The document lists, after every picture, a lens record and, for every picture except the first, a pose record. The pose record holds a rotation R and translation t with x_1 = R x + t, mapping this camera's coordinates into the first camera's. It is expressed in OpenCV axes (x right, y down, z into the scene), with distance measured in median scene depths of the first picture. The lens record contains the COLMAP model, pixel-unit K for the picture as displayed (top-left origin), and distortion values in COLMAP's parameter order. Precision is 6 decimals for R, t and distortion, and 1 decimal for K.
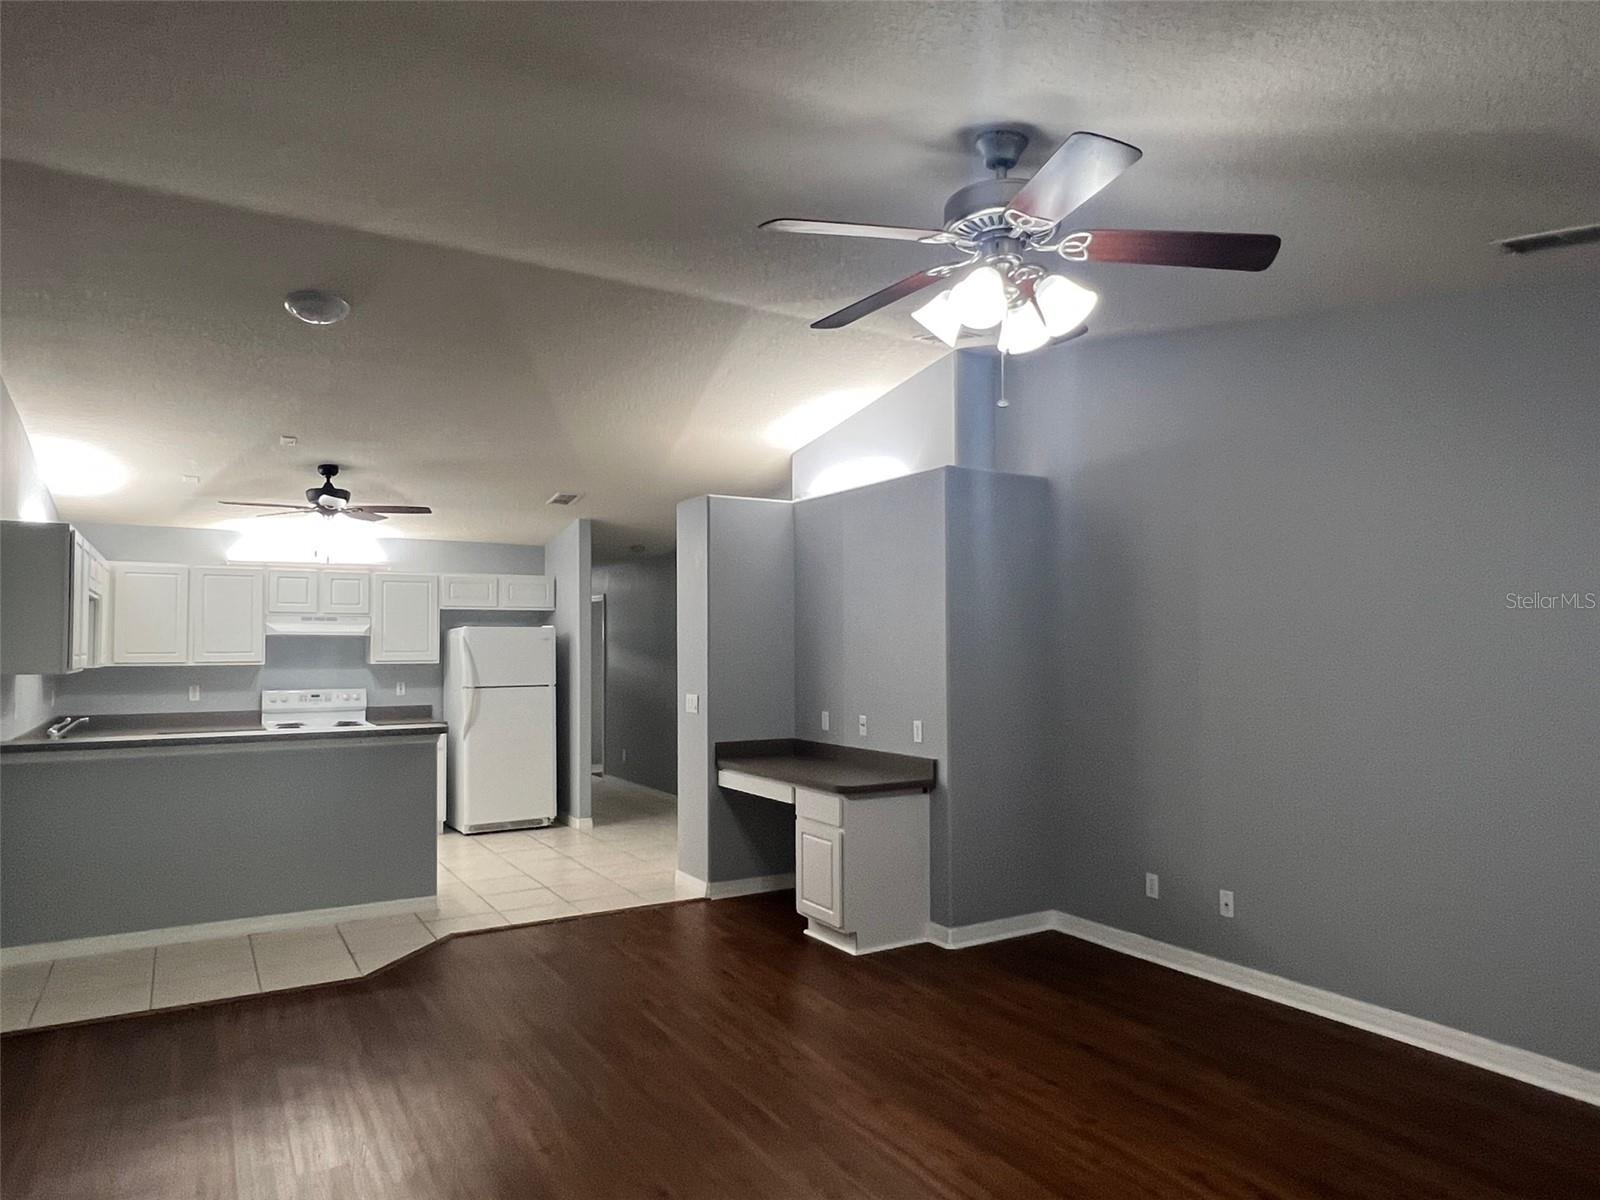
lens RADIAL K [[1018.4, 0, 794.5], [0, 1018.4, 598.1], [0, 0, 1]] dist [-0.000814, -0.000169]
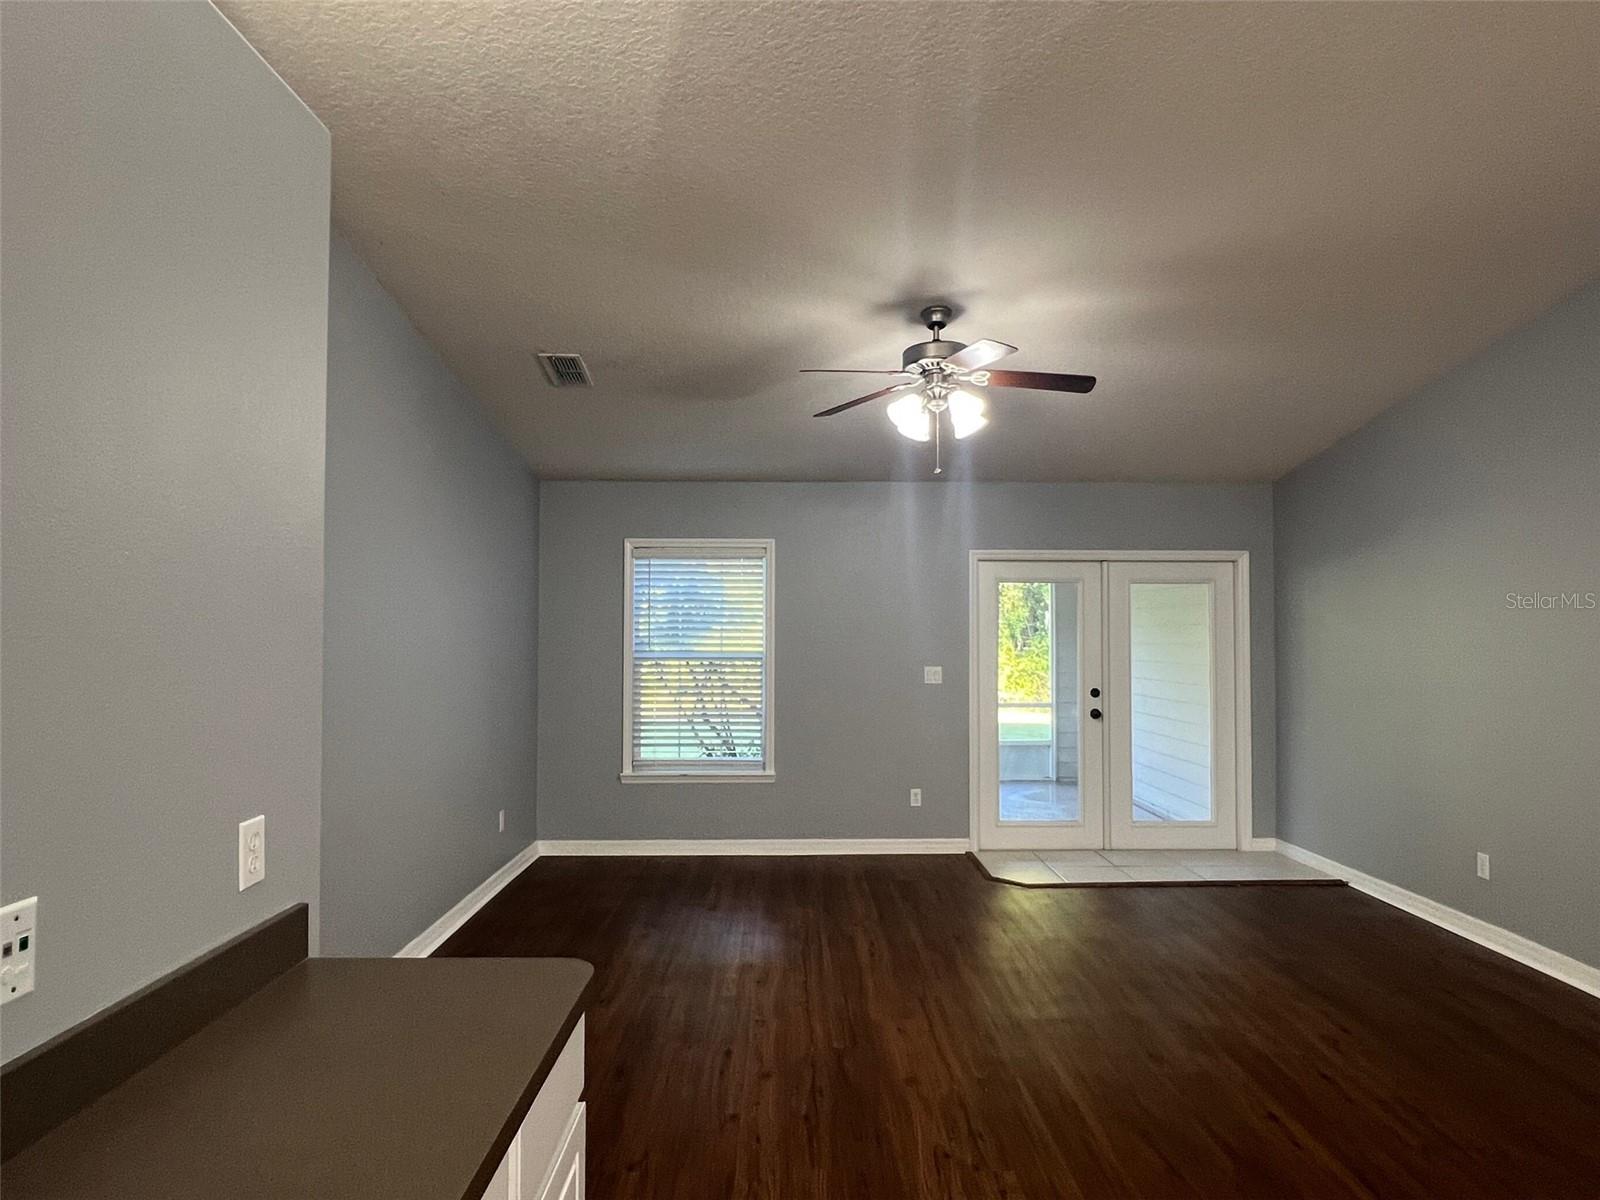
lens RADIAL K [[943.6, 0, 805.4], [0, 943.6, 606.8], [0, 0, 1]] dist [-0.005242, 0.000168]
pose [[-0.862909, 0.014067, 0.505164, -0.284729], [-0.023692, 0.997387, -0.068245, 0.104145], [-0.504804, -0.070858, -0.860321, 1.807691]]
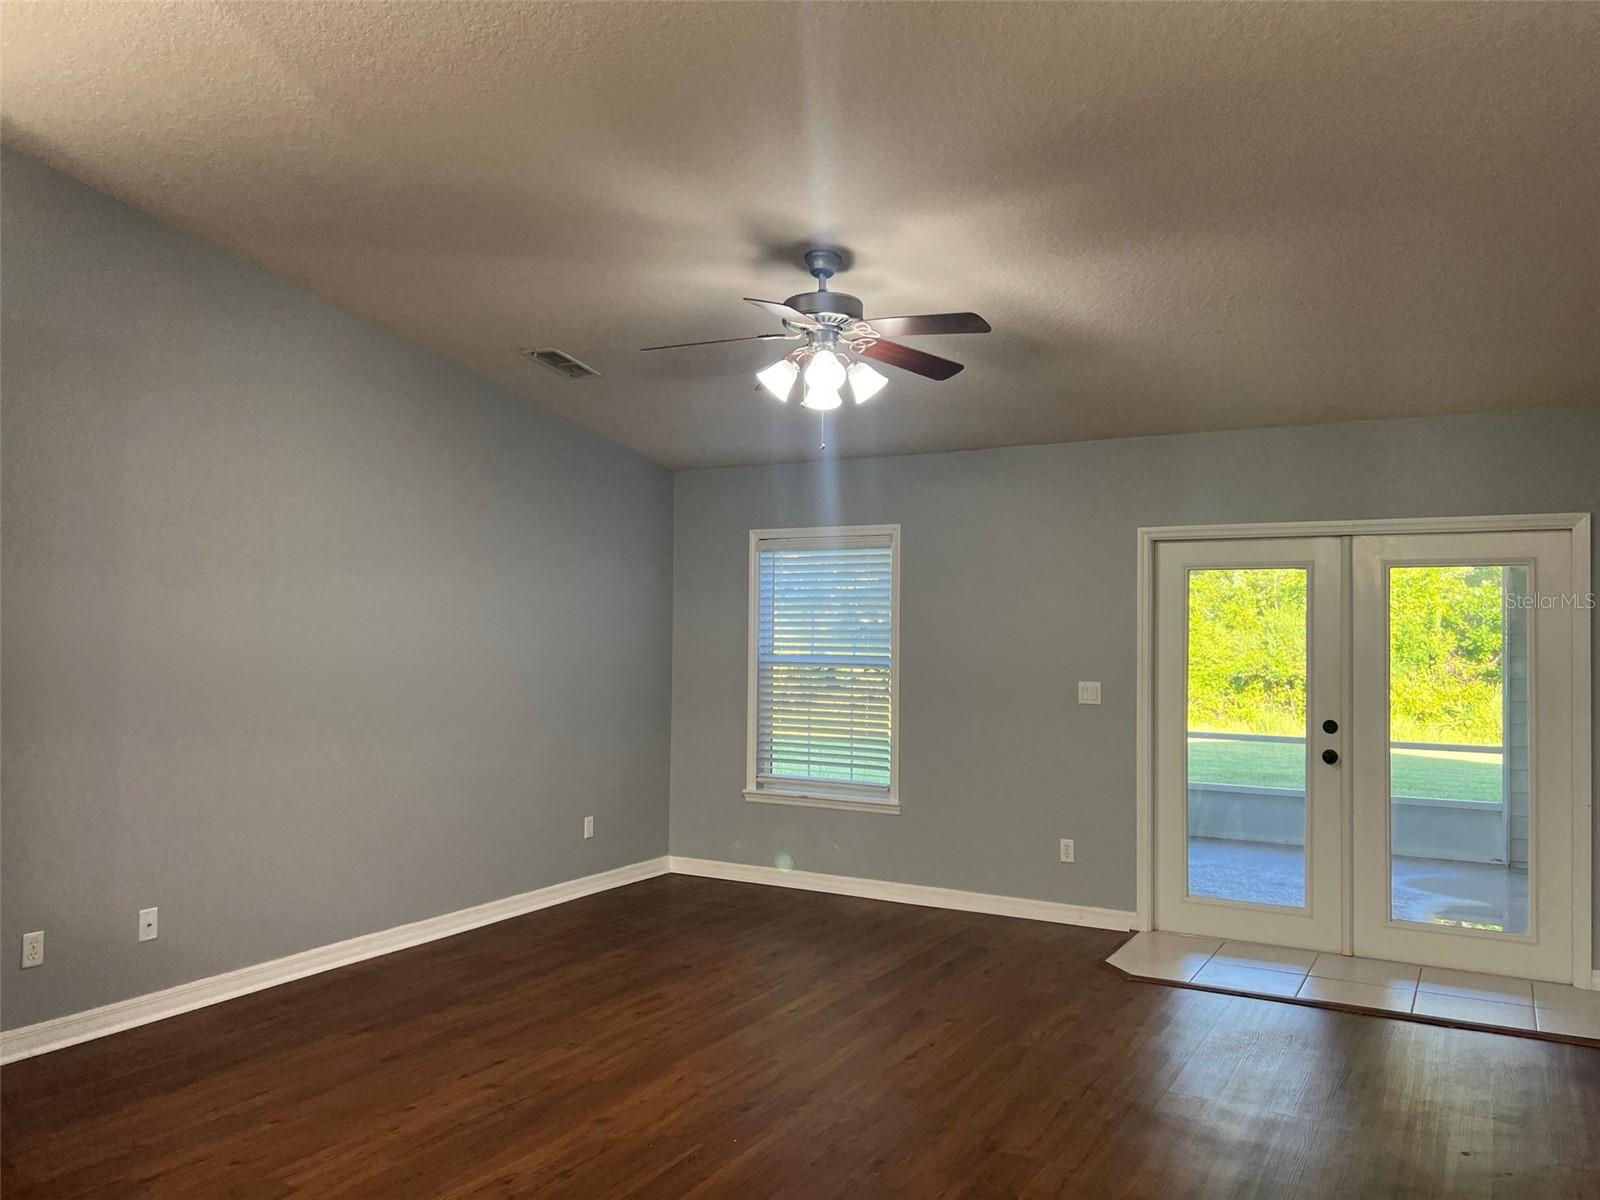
lens RADIAL K [[1192.8, 0, 803.1], [0, 1192.8, 606.2], [0, 0, 1]] dist [0.034754, -0.008289]
pose [[-0.486613, 0.015528, 0.873480, -0.911806], [-0.049428, 0.997751, -0.045273, 0.079324], [-0.872218, -0.065205, -0.484751, 1.349888]]
